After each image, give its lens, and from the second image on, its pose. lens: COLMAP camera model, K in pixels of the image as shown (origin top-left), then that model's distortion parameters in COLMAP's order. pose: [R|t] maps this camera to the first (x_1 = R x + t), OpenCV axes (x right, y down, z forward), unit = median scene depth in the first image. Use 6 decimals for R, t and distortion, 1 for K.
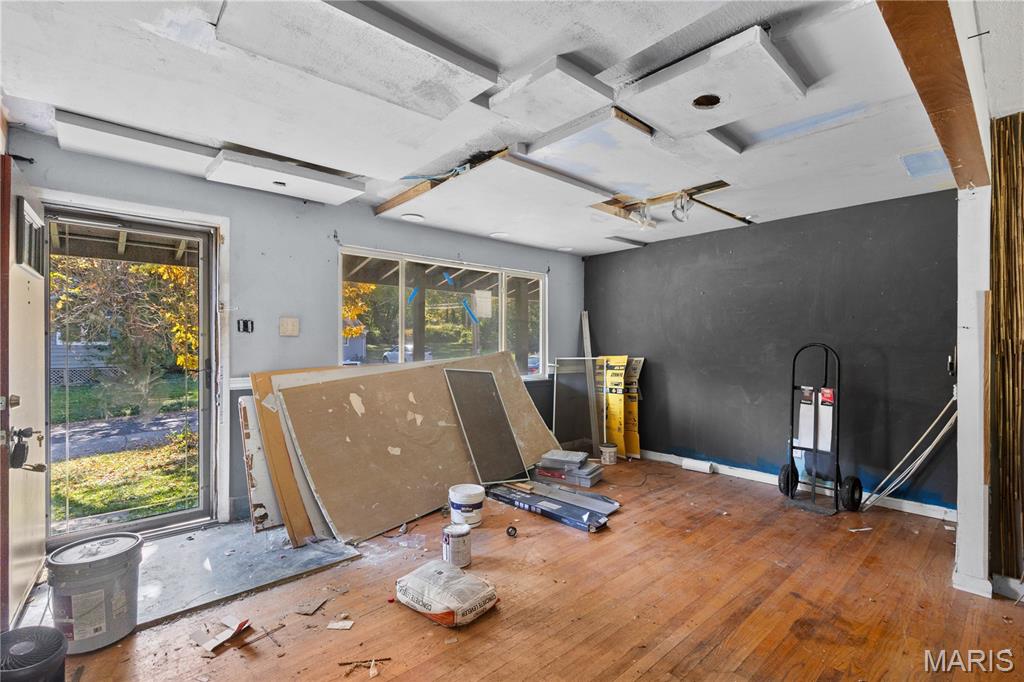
lens RADIAL K [[481.3, 0, 513.9], [0, 481.3, 351.2], [0, 0, 1]] dist [0.000901, 0.000016]
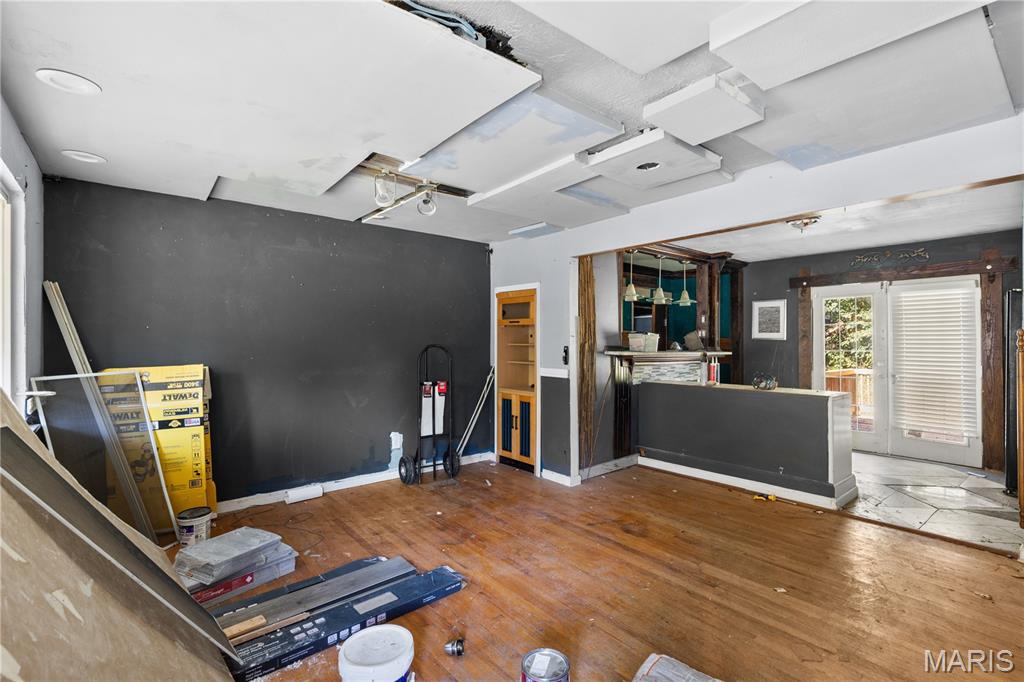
lens RADIAL K [[481.3, 0, 508.4], [0, 481.3, 346.0], [0, 0, 1]] dist [0.000901, 0.000016]
pose [[0.026517, -0.014514, 0.999543, -0.508585], [0.012299, 0.999824, 0.014192, -0.025808], [-0.999573, 0.011917, 0.026691, 0.735294]]
